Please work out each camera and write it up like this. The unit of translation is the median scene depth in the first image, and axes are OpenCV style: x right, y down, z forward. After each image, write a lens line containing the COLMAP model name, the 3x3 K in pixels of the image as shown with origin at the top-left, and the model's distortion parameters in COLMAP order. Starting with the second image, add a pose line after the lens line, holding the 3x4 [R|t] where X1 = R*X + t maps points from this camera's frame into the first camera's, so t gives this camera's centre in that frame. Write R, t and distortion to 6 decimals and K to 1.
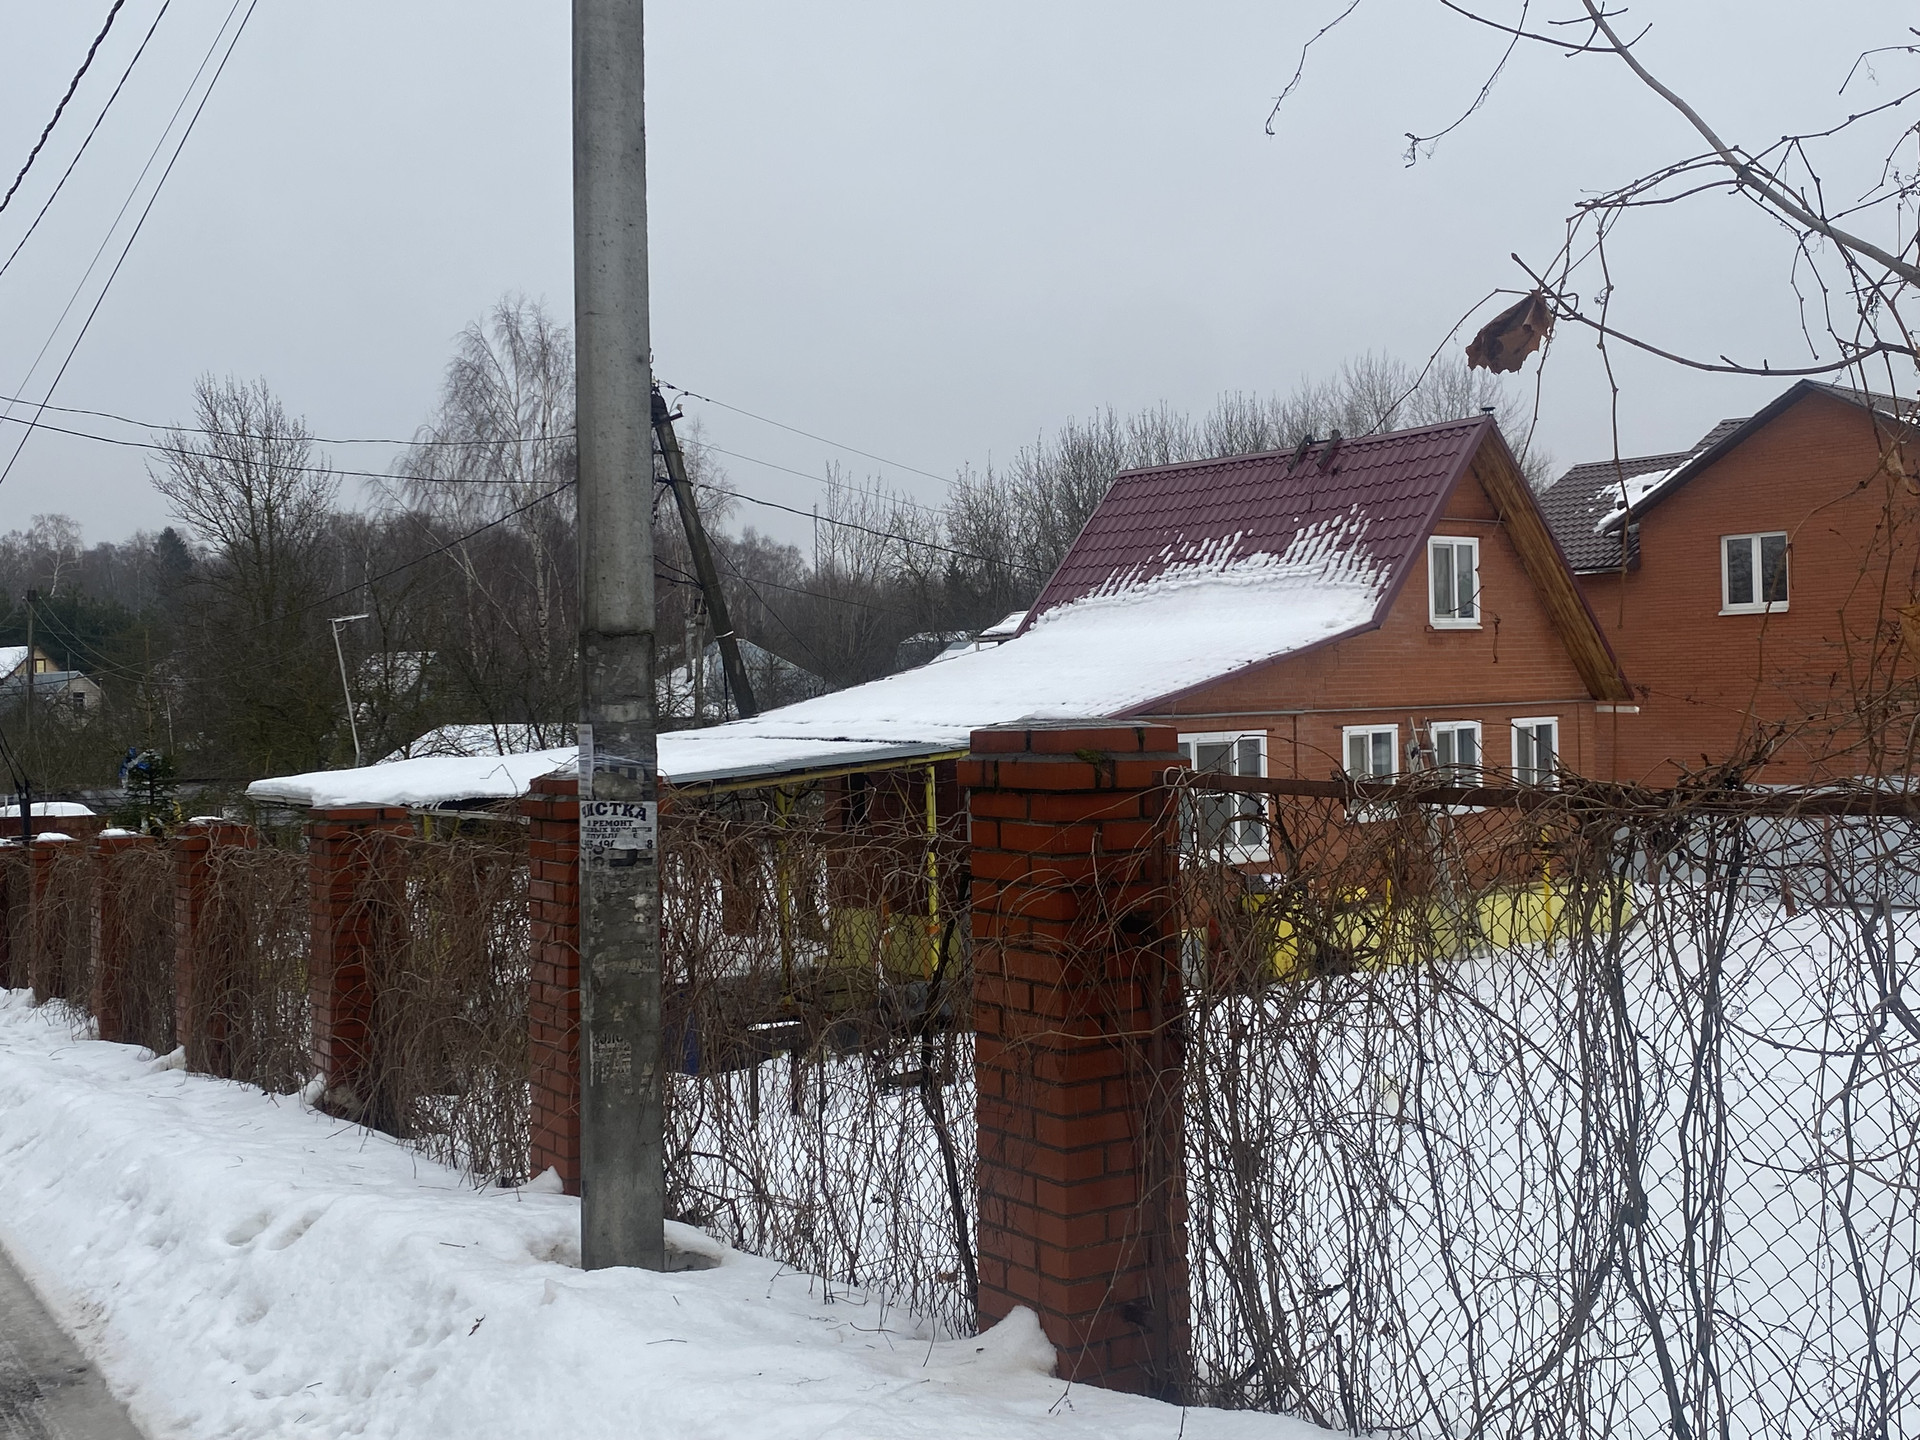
lens RADIAL K [[2014.0, 0, 957.6], [0, 2014.0, 715.4], [0, 0, 1]] dist [0.012735, 0.000161]
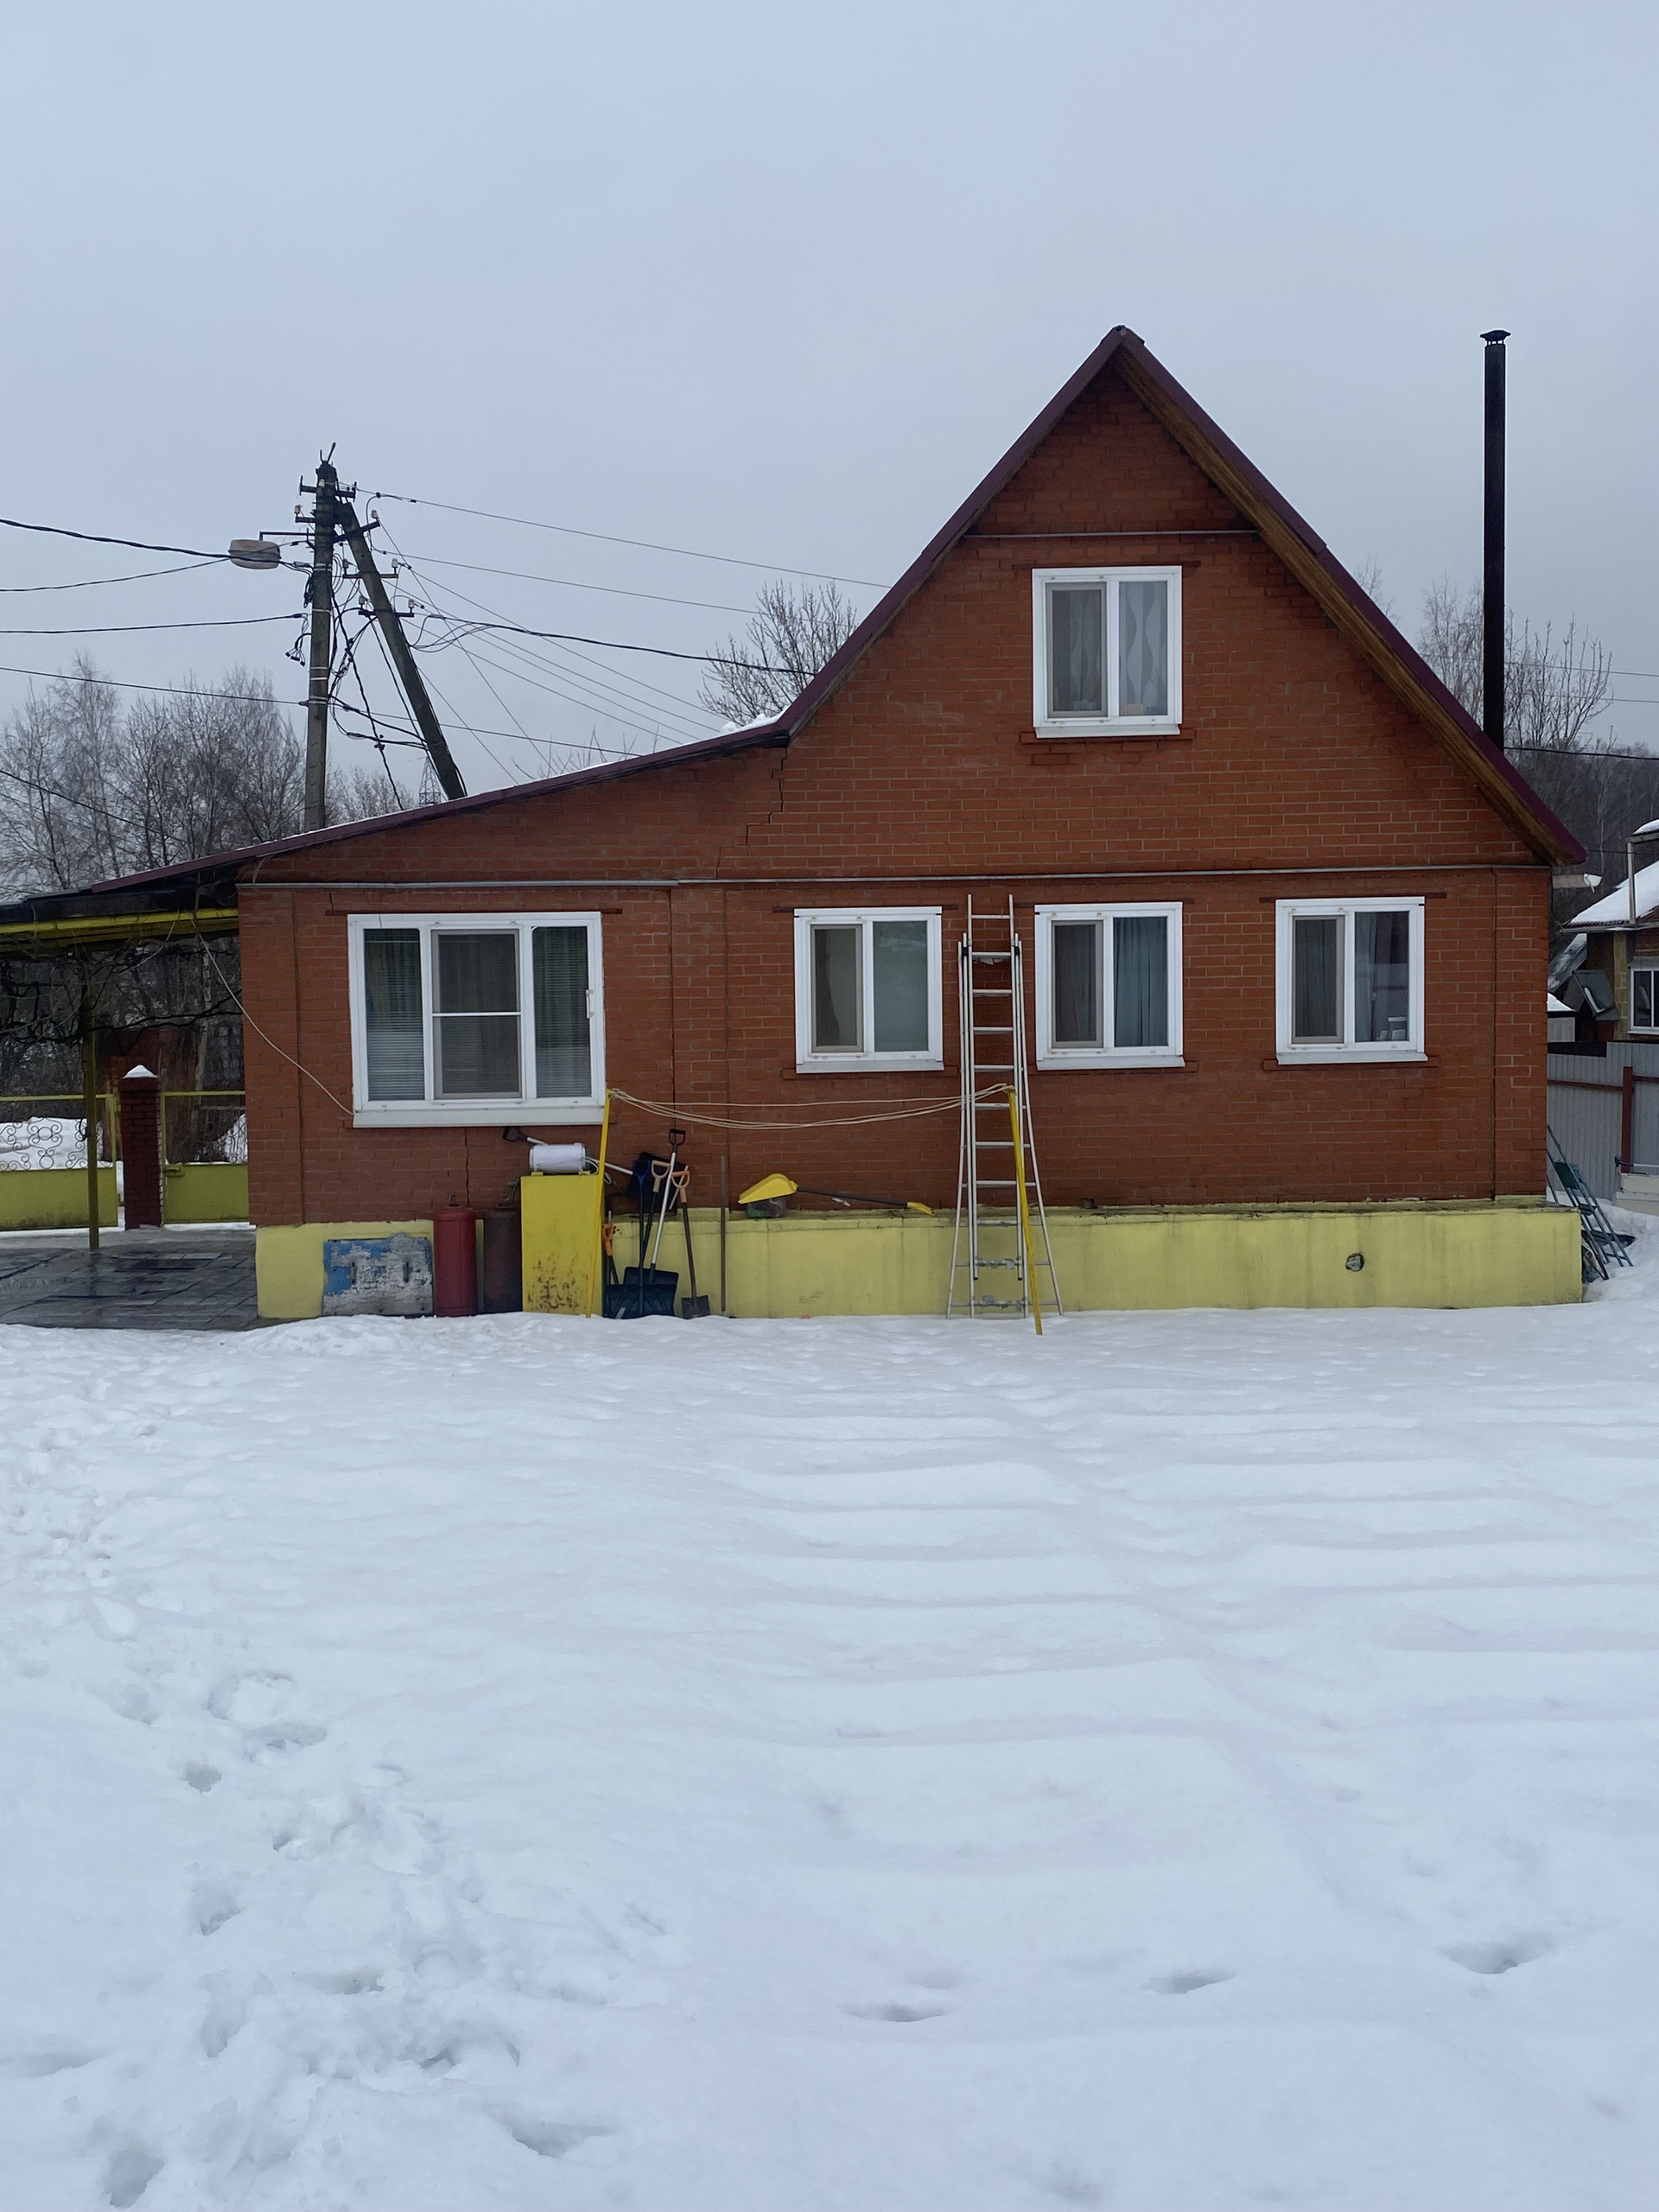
lens RADIAL K [[2108.4, 0, 836.9], [0, 2108.4, 1080.3], [0, 0, 1]] dist [0.134324, -0.007348]
pose [[0.785790, 0.037129, -0.617378, 0.547426], [-0.007657, 0.998704, 0.050316, 0.022826], [0.618446, -0.034811, 0.785056, 0.483563]]
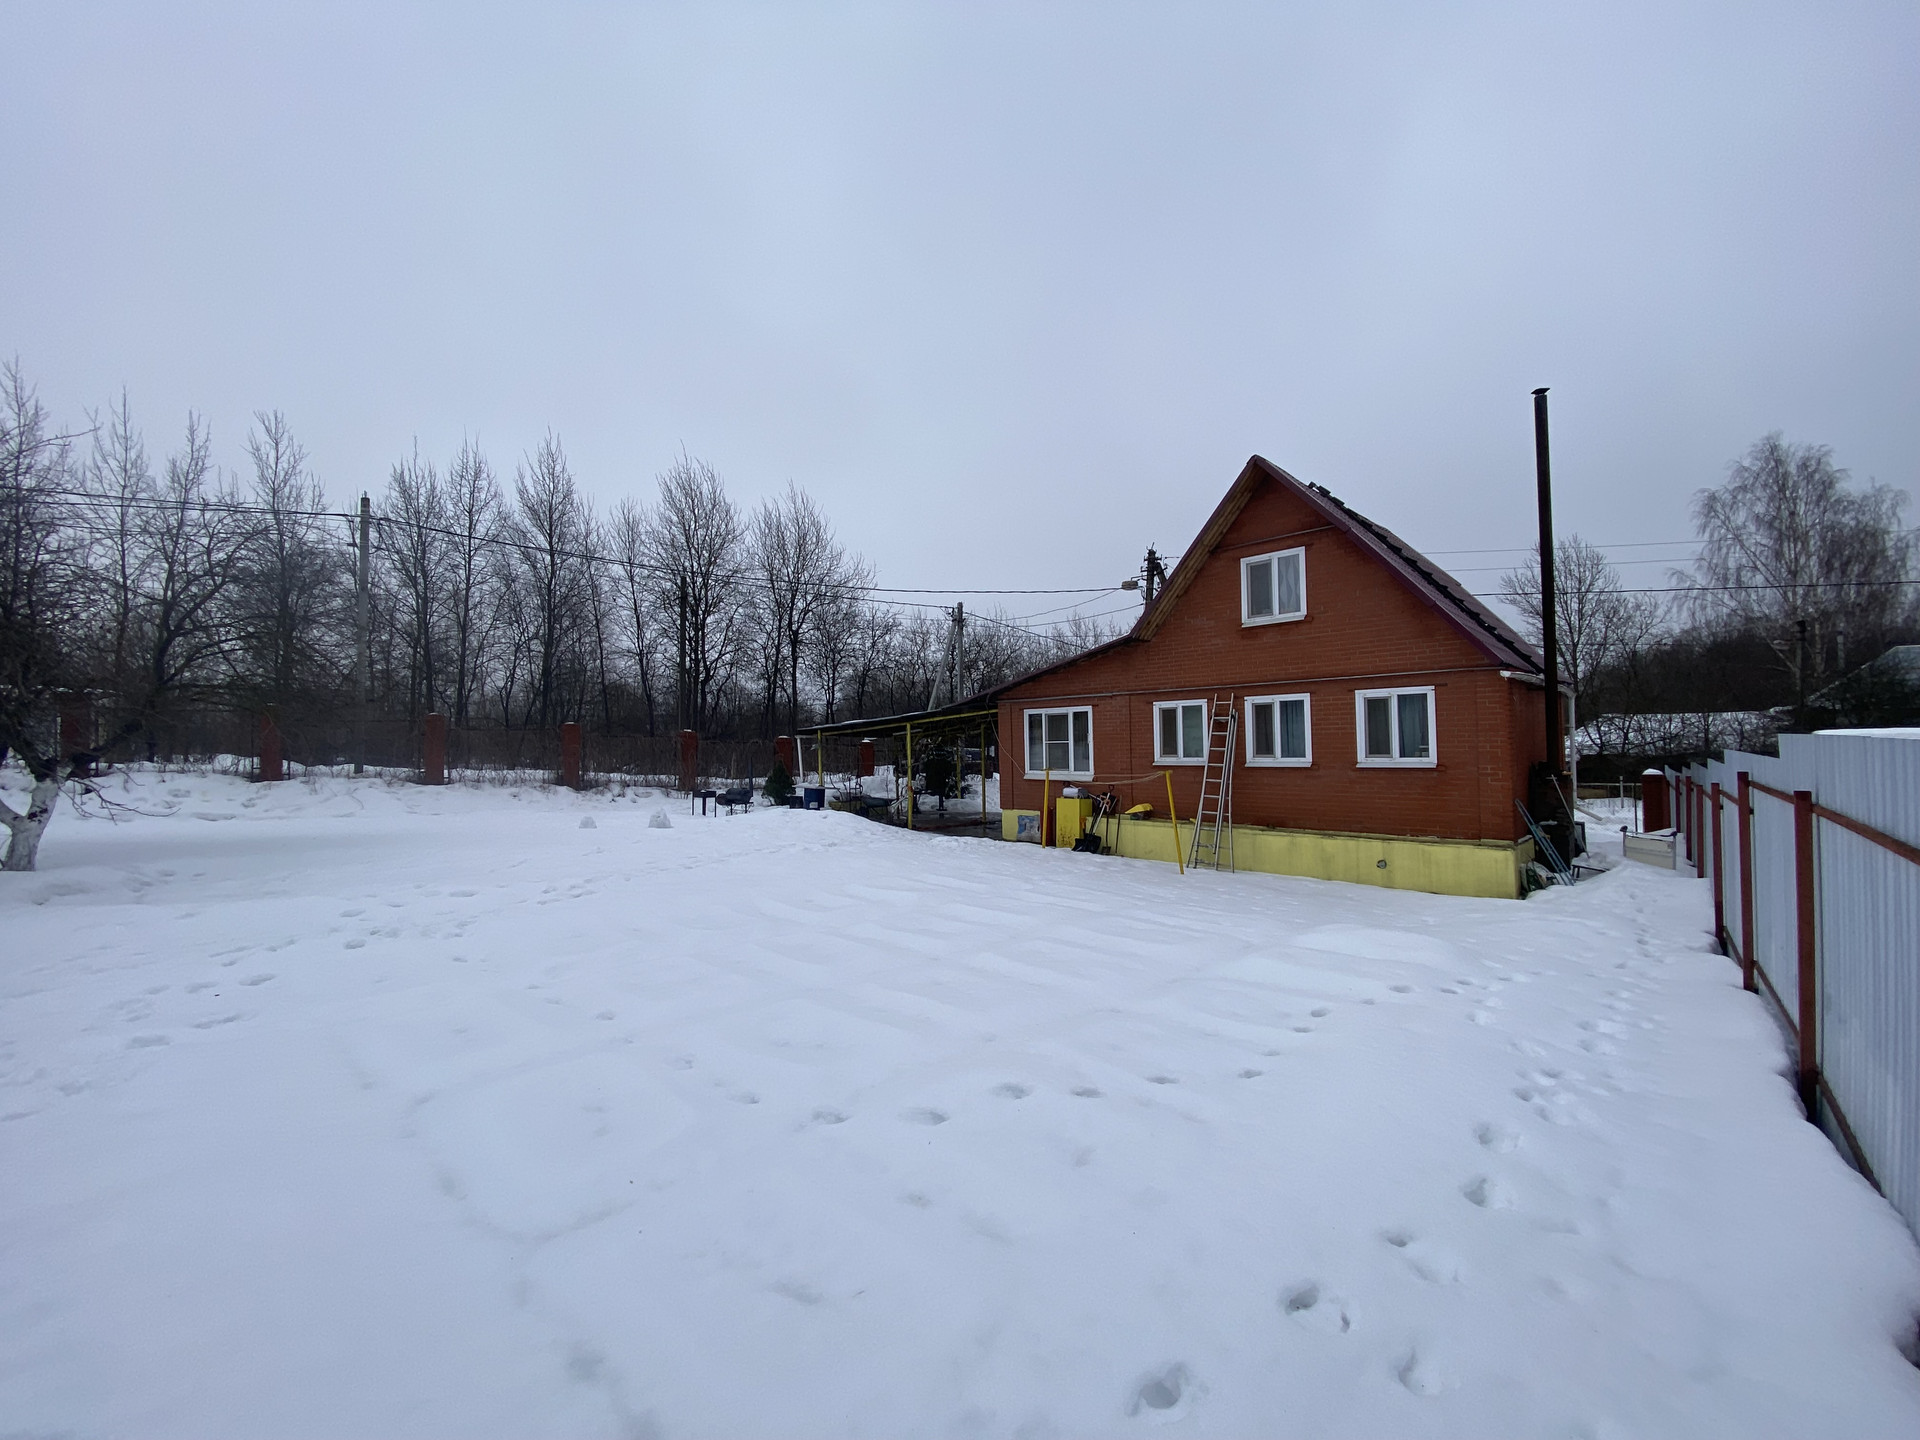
lens RADIAL K [[765.5, 0, 915.7], [0, 765.5, 716.9], [0, 0, 1]] dist [0.000599, -0.012541]
pose [[0.032069, -0.010940, -0.999426, 0.722222], [0.007770, 0.999913, -0.010696, 0.020132], [0.999455, -0.007423, 0.032151, 0.744859]]
